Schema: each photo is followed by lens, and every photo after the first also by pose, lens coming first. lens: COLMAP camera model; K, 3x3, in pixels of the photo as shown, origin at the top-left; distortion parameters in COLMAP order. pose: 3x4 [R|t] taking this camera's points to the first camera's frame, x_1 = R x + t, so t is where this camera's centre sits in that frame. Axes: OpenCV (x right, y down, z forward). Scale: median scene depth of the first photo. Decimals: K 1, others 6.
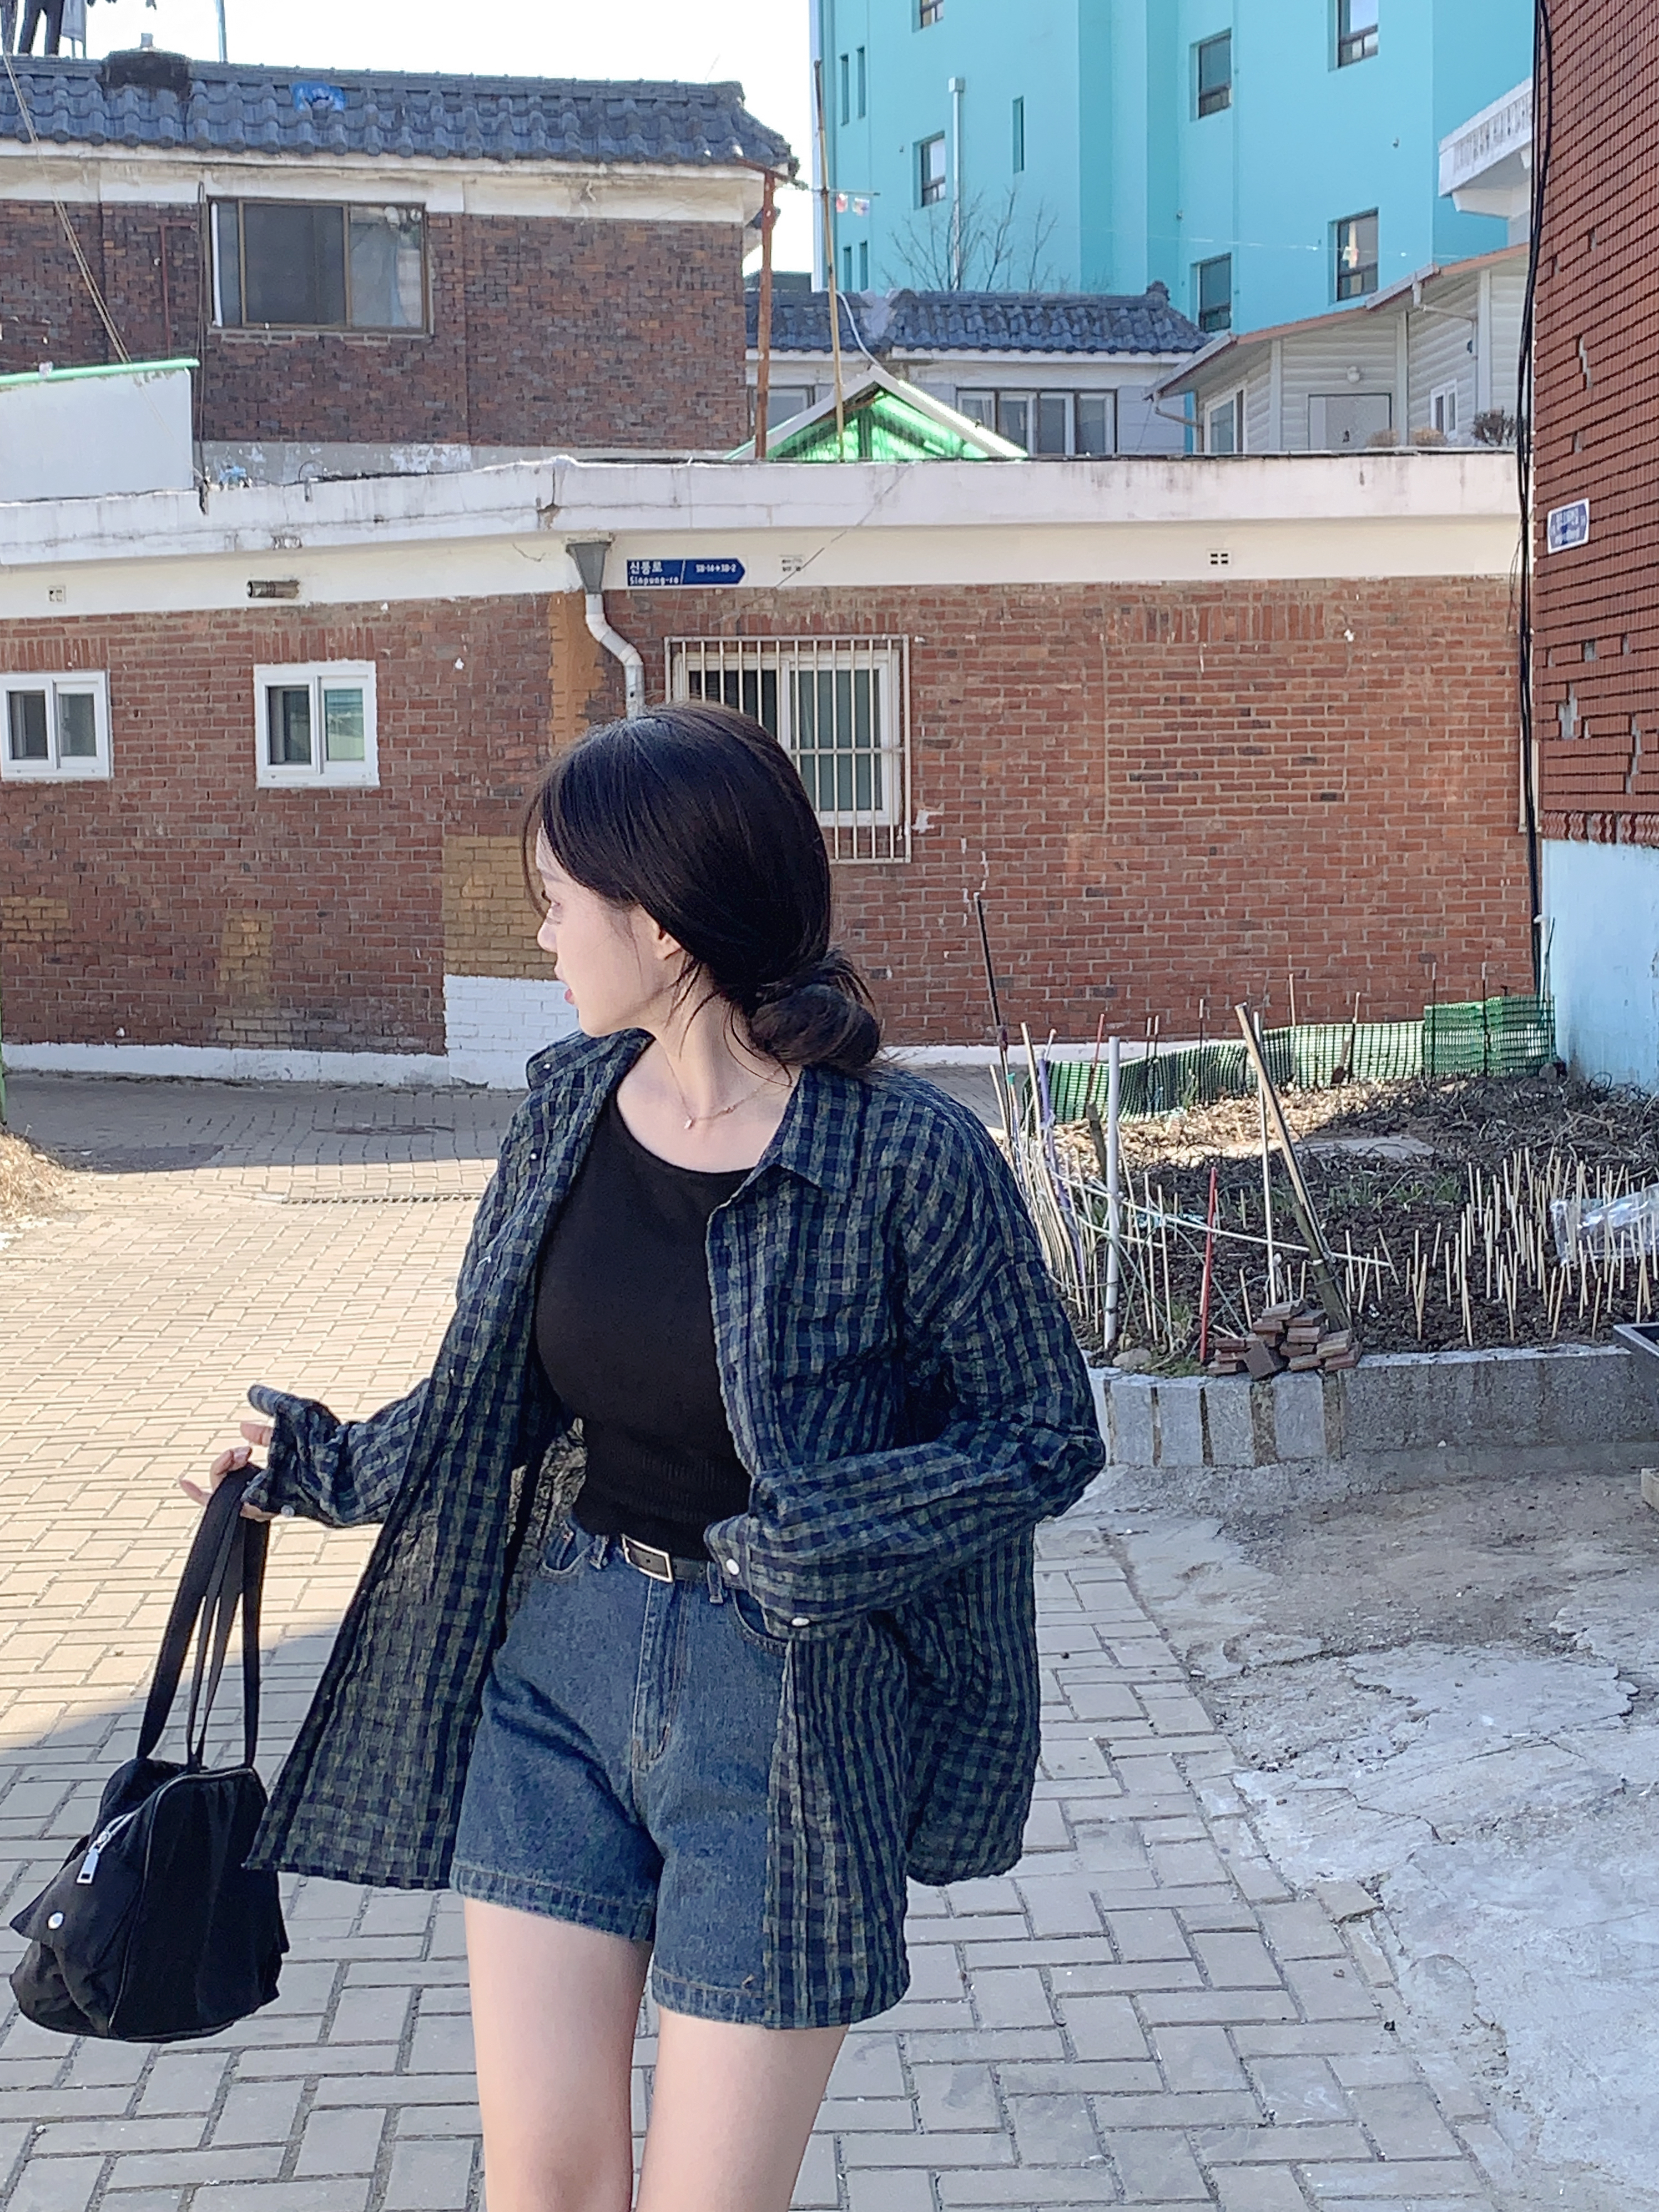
lens RADIAL K [[3680.8, 0, 846.4], [0, 3680.8, 1230.4], [0, 0, 1]] dist [0.154556, -0.927753]
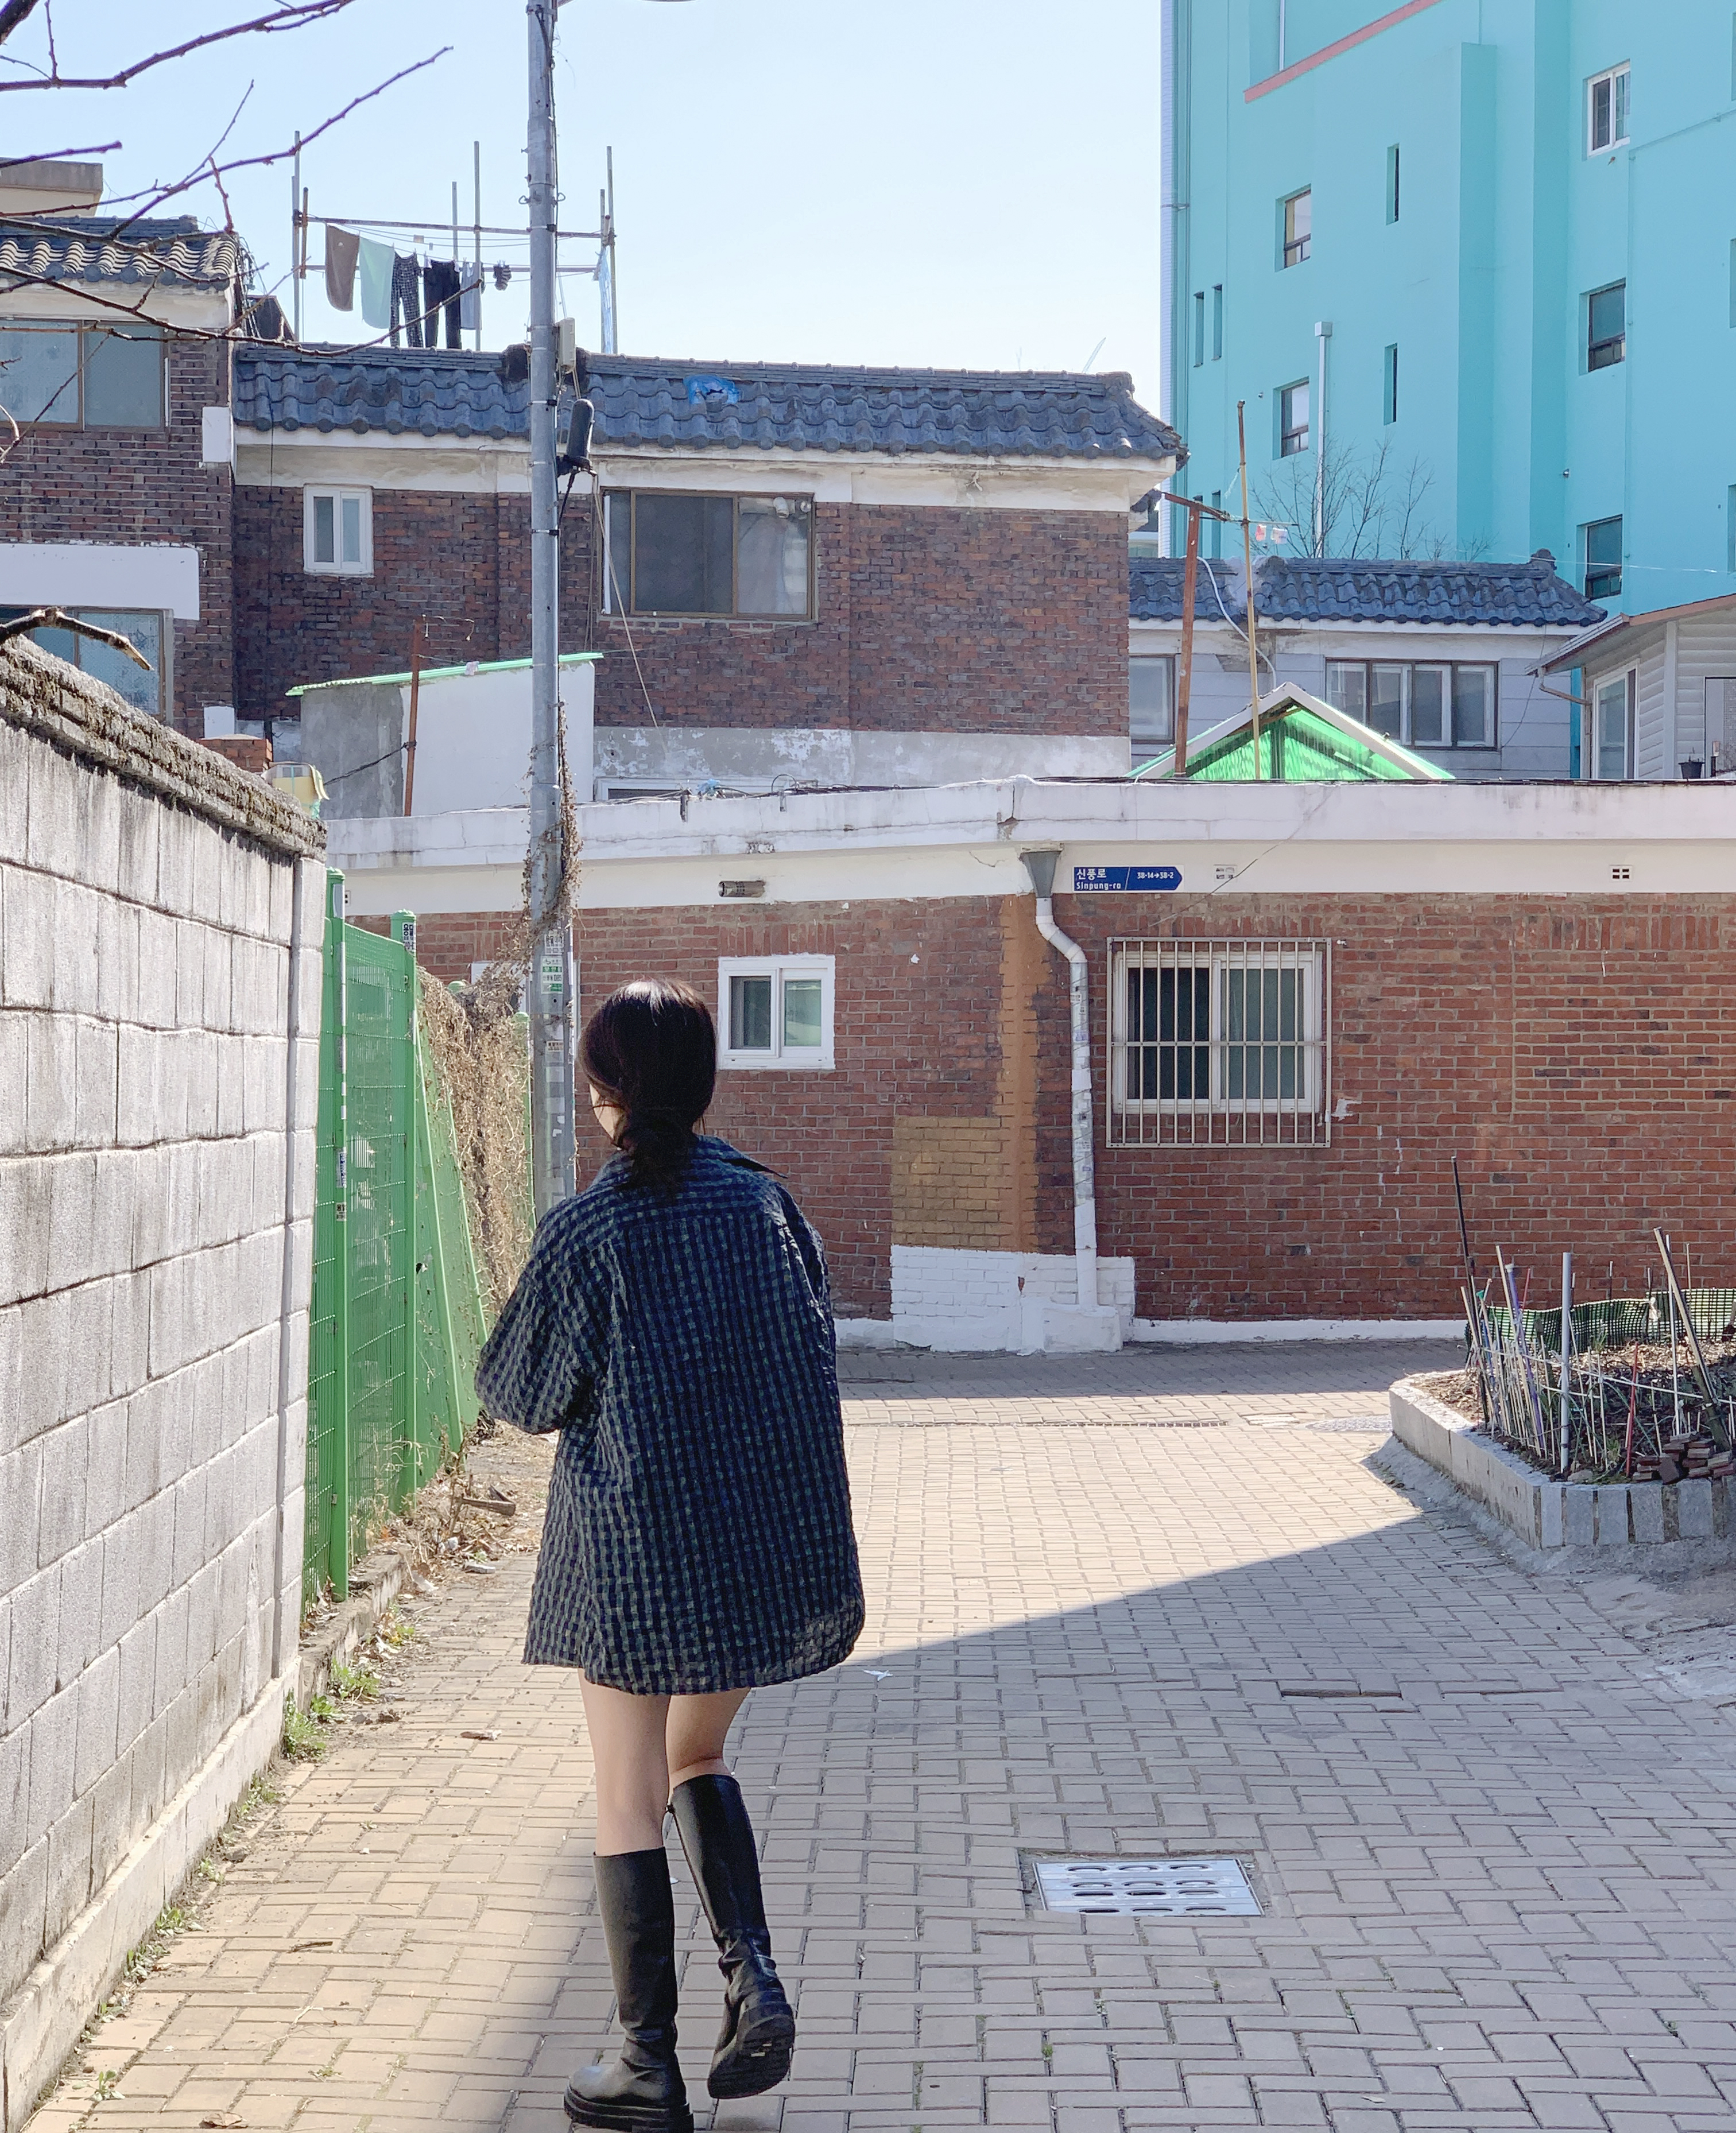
lens RADIAL K [[4089.0, 0, 866.8], [0, 4089.0, 1260.5], [0, 0, 1]] dist [-0.275085, 2.357093]
pose [[0.996733, 0.018802, -0.078553, -0.022568], [-0.024579, 0.997011, -0.073240, 0.022350], [0.076942, 0.074932, 0.994216, -0.179520]]
